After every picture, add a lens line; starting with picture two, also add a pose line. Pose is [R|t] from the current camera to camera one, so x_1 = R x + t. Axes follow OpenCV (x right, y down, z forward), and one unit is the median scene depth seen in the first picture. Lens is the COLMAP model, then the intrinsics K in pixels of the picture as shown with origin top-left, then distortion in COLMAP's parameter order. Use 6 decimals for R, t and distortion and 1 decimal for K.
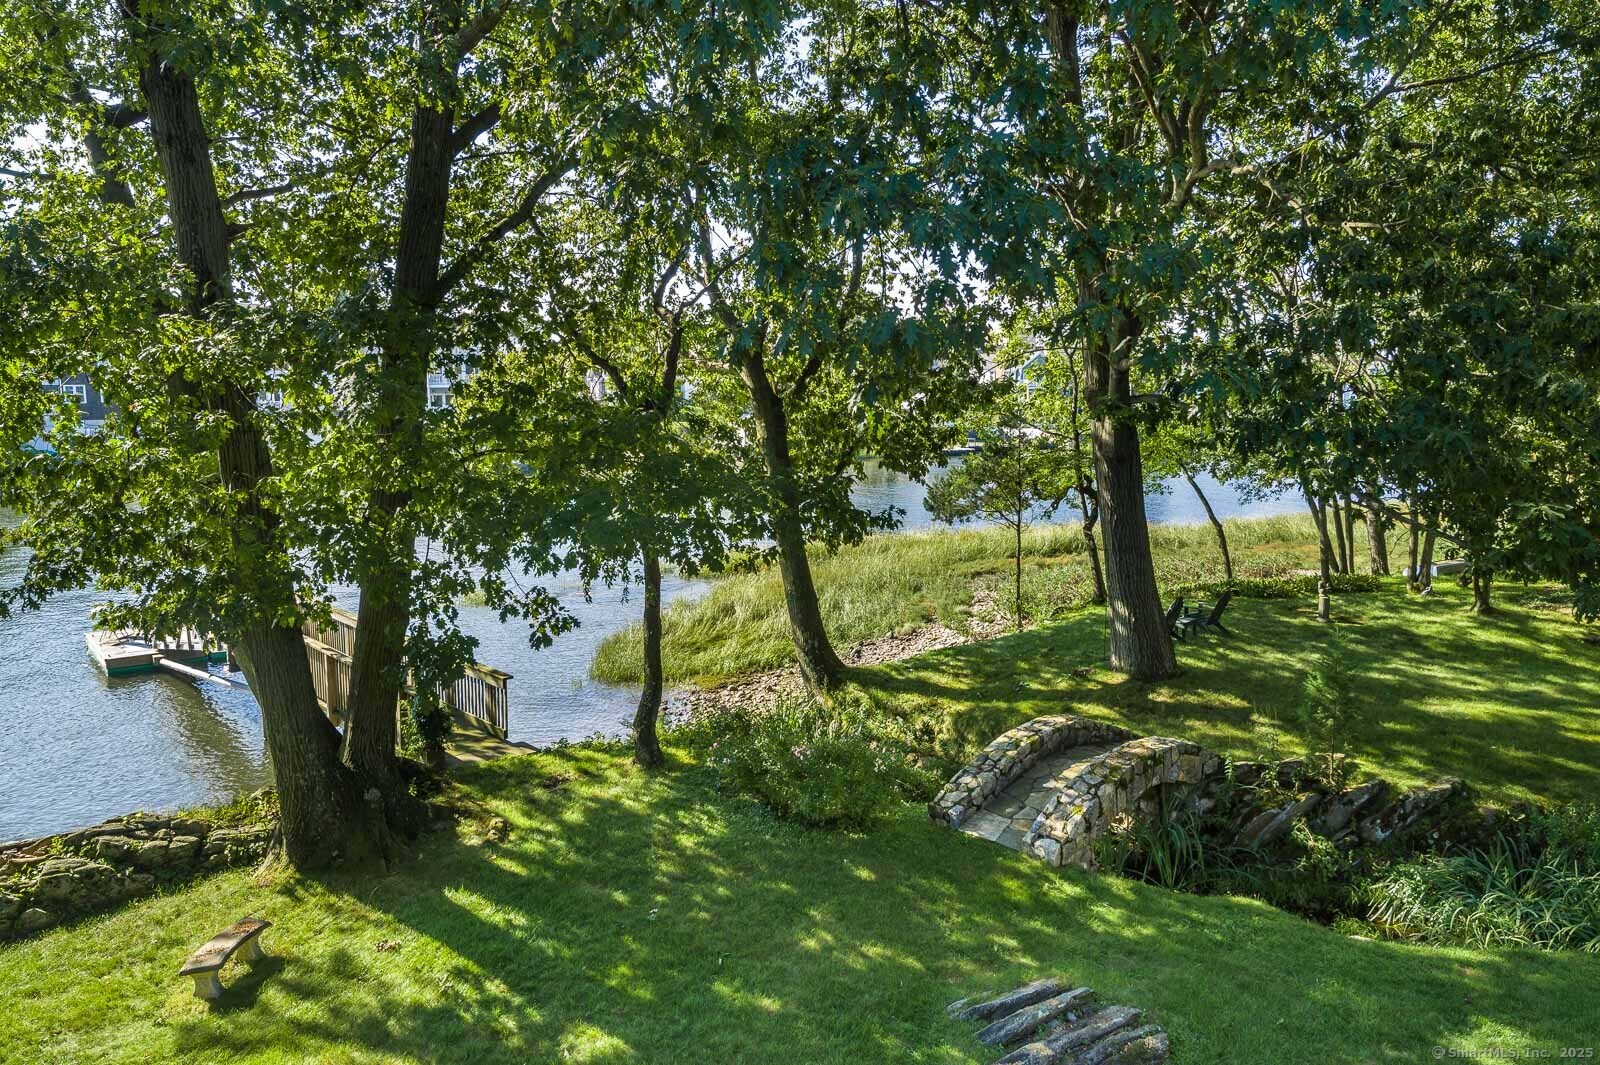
lens RADIAL K [[1104.6, 0, 800.0], [0, 1104.6, 532.5], [0, 0, 1]] dist [0.001535, 0.005800]
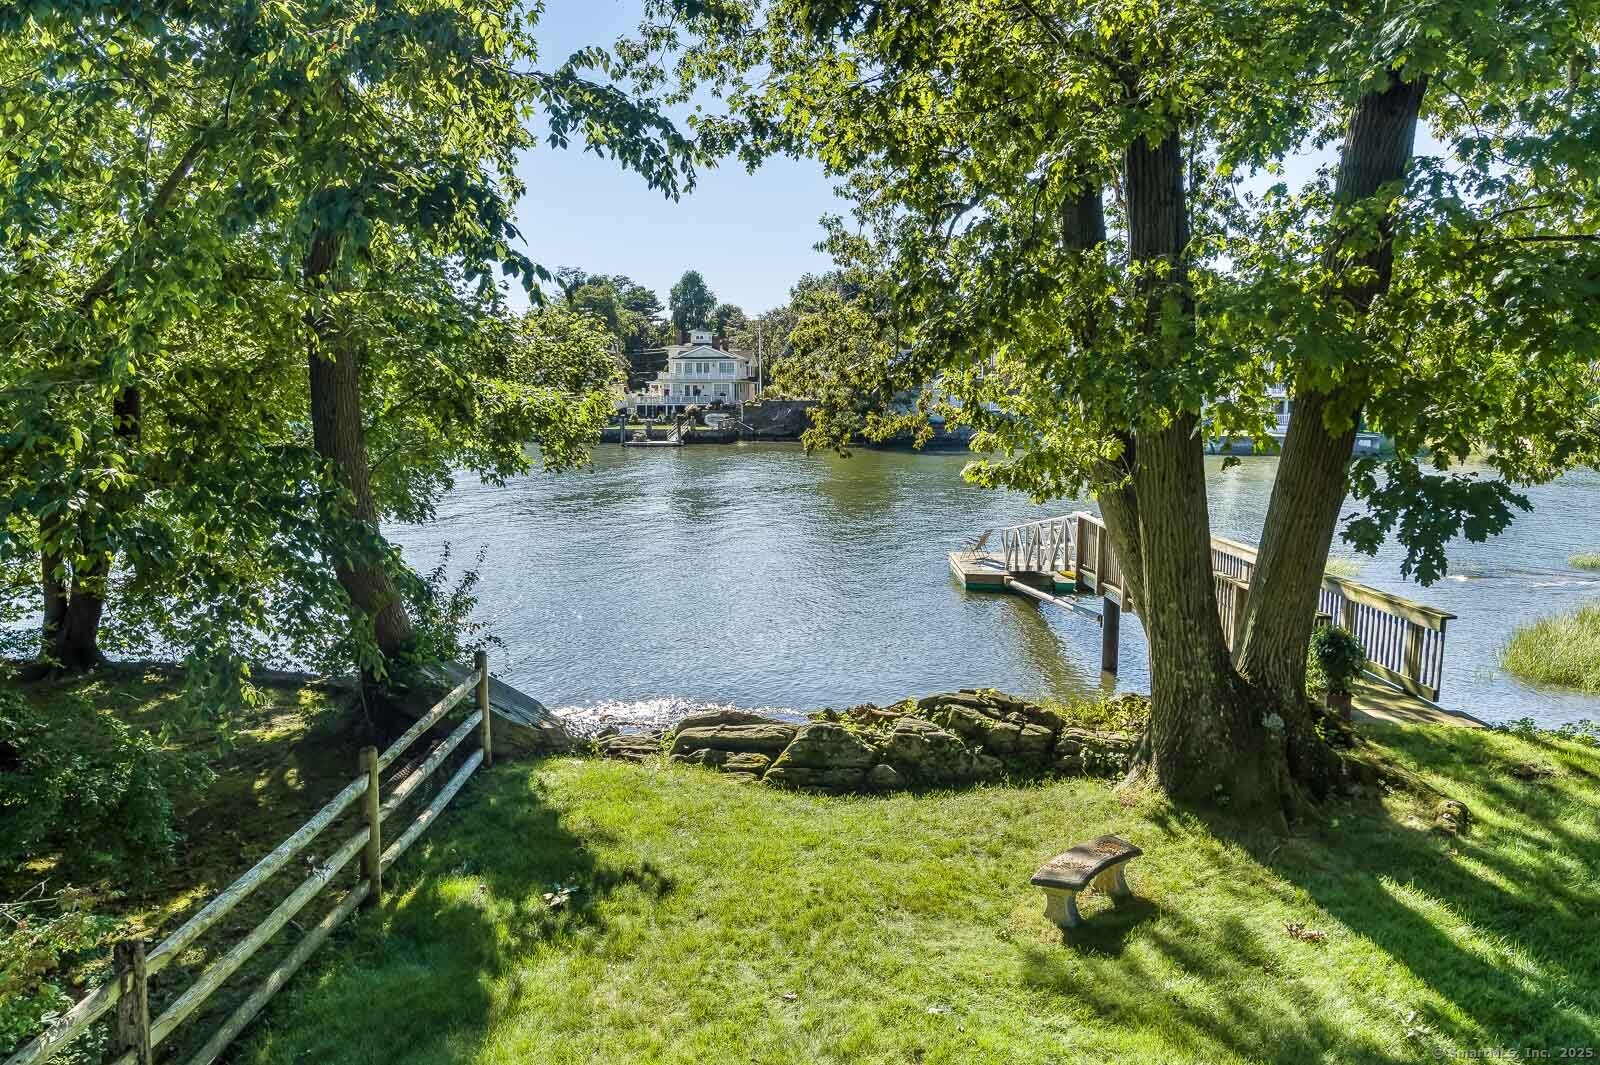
lens RADIAL K [[1104.6, 0, 800.0], [0, 1104.6, 532.5], [0, 0, 1]] dist [0.001535, 0.005800]
pose [[0.754461, 0.087175, -0.650530, -0.169670], [-0.082149, 0.995888, 0.038182, 0.117915], [0.651183, 0.024633, 0.758520, 0.258968]]
